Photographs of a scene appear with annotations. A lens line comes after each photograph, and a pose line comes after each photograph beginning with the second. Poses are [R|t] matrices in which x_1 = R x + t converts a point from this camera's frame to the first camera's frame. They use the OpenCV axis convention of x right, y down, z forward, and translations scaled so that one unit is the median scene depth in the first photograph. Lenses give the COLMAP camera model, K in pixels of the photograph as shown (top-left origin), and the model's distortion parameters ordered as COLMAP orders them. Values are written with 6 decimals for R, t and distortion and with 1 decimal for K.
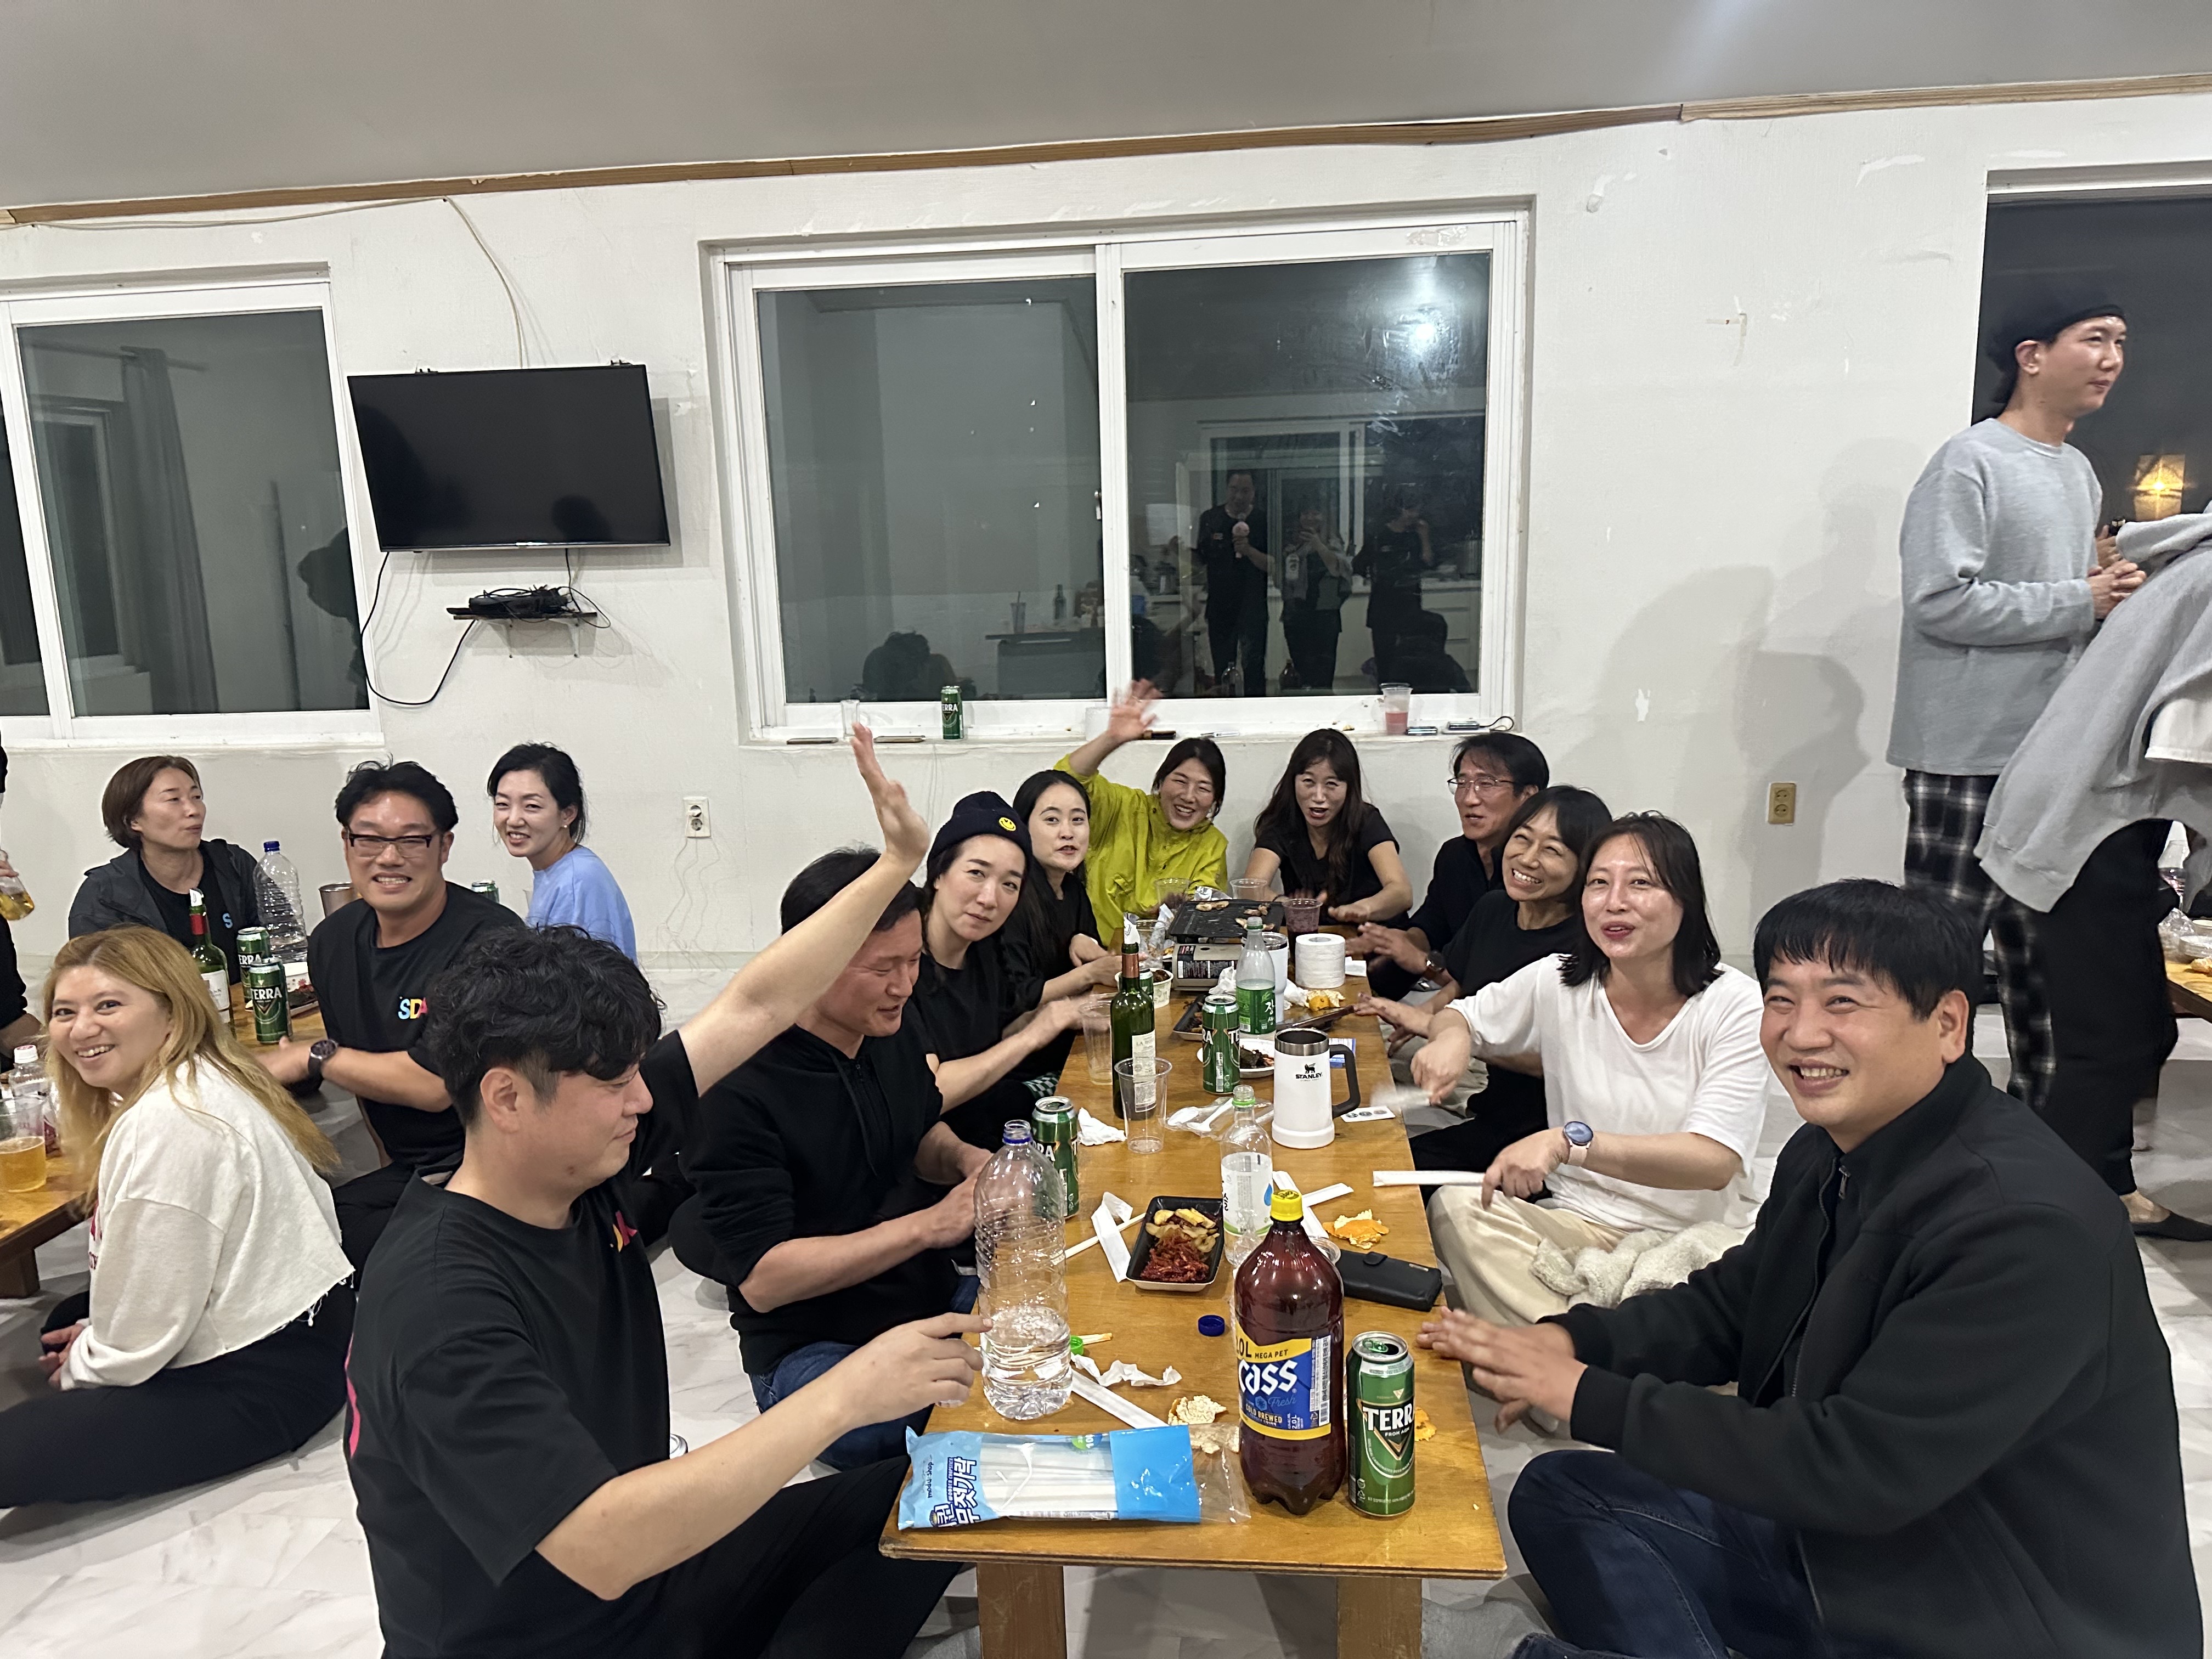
lens RADIAL K [[1565.1, 0, 1105.0], [0, 1565.1, 843.3], [0, 0, 1]] dist [0.040555, -0.049931]
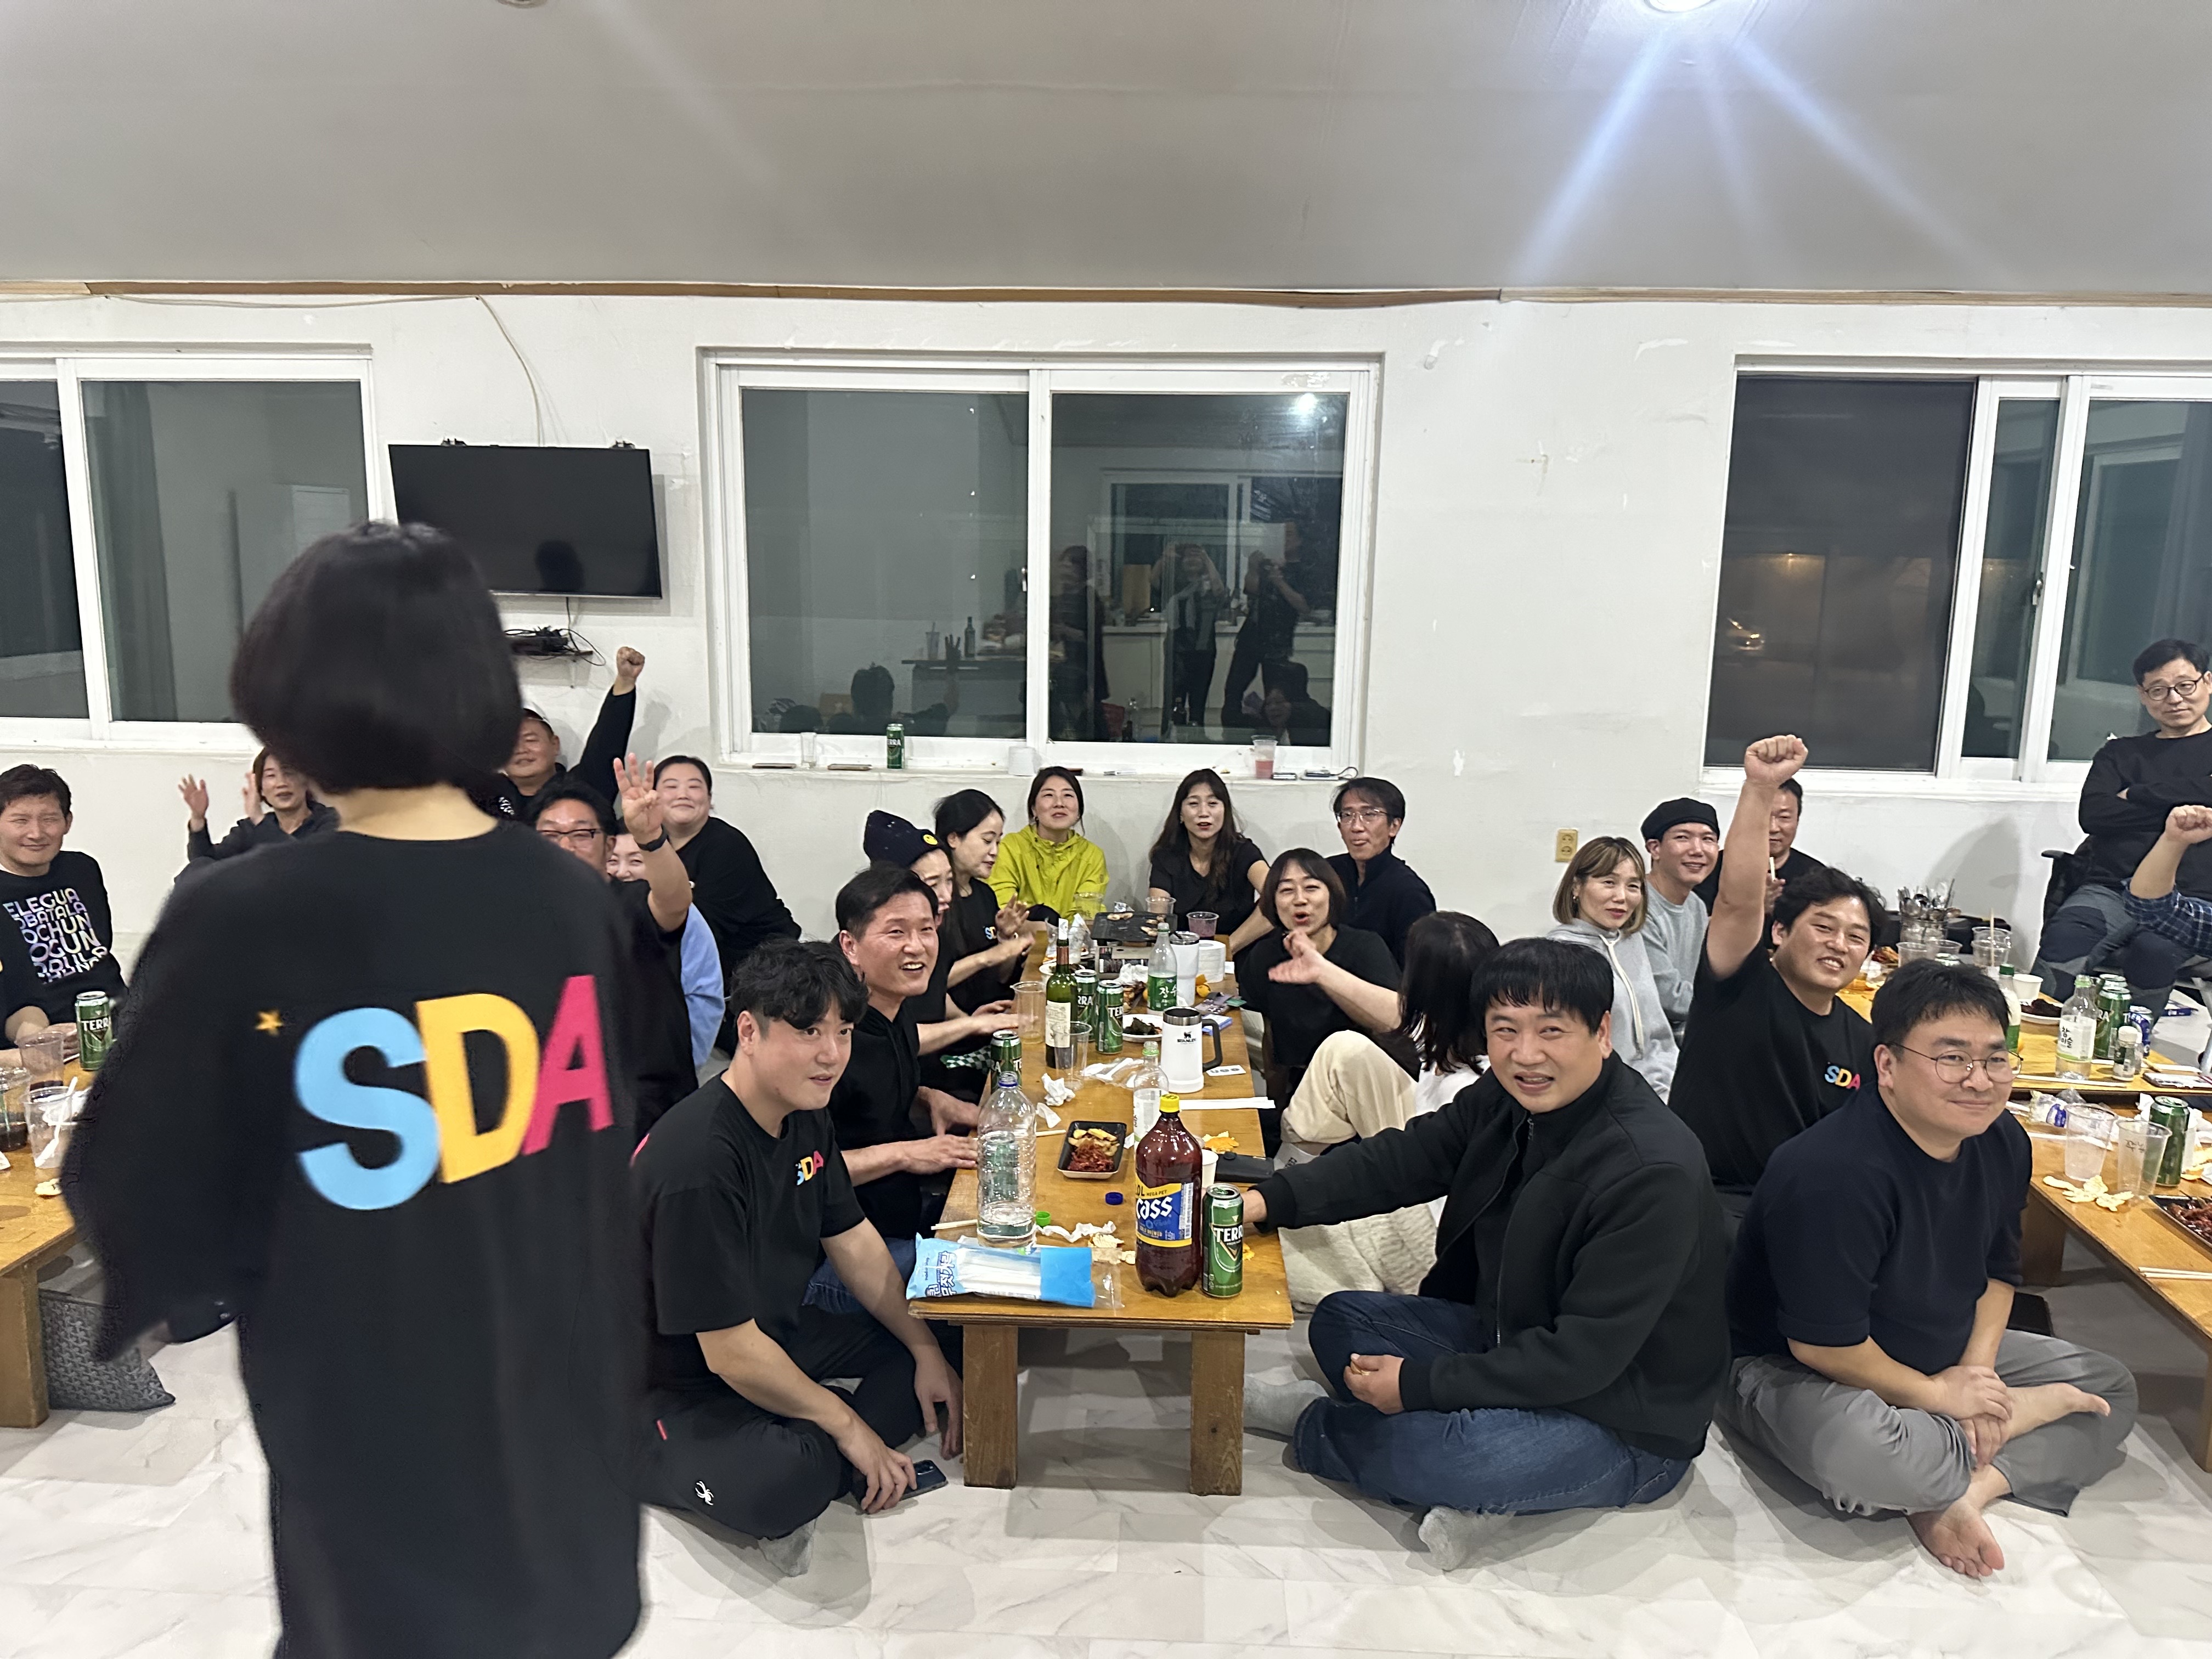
lens RADIAL K [[1565.1, 0, 1100.1], [0, 1565.1, 830.4], [0, 0, 1]] dist [0.040555, -0.049931]
pose [[0.997010, 0.030684, 0.070919, -0.026068], [-0.029803, 0.999465, -0.013447, -0.009033], [-0.071293, 0.011294, 0.997391, -0.202133]]
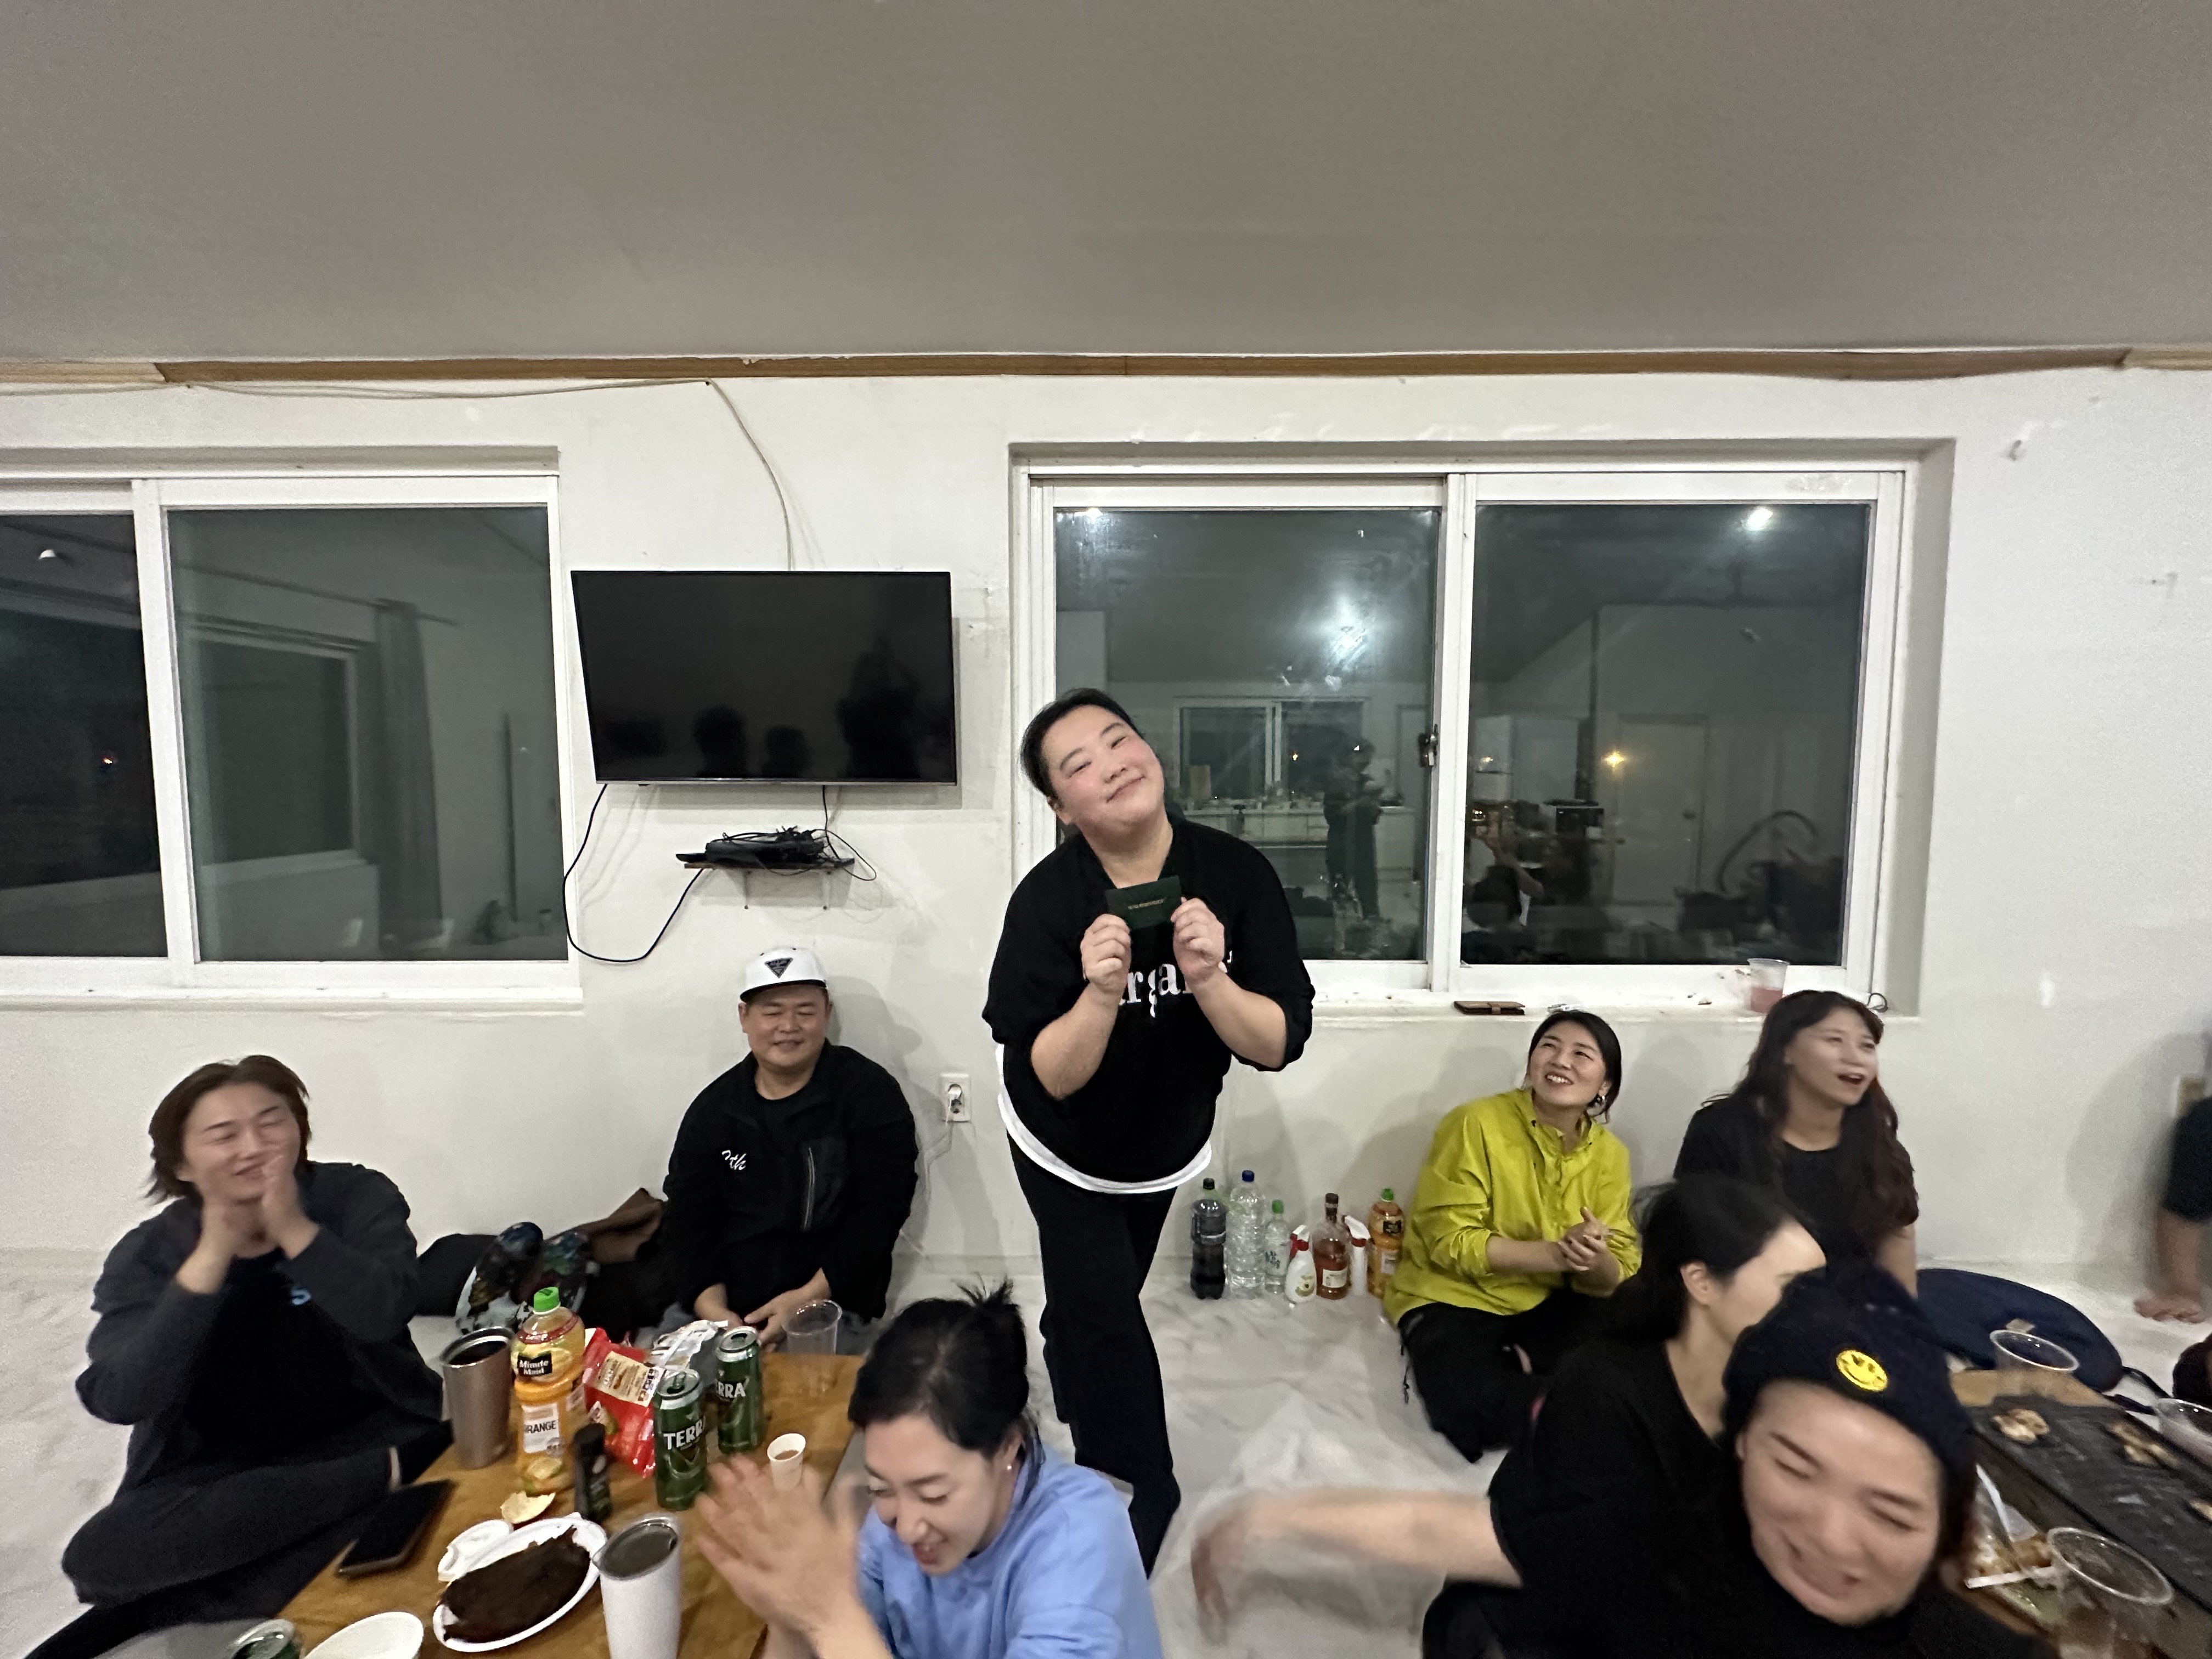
lens RADIAL K [[878.2, 0, 1100.6], [0, 878.2, 832.8], [0, 0, 1]] dist [-0.001542, 0.001050]
pose [[0.994021, 0.020335, 0.107278, -0.250905], [-0.007537, 0.992940, -0.118381, -0.109049], [-0.108928, 0.116865, 0.987156, 0.530403]]
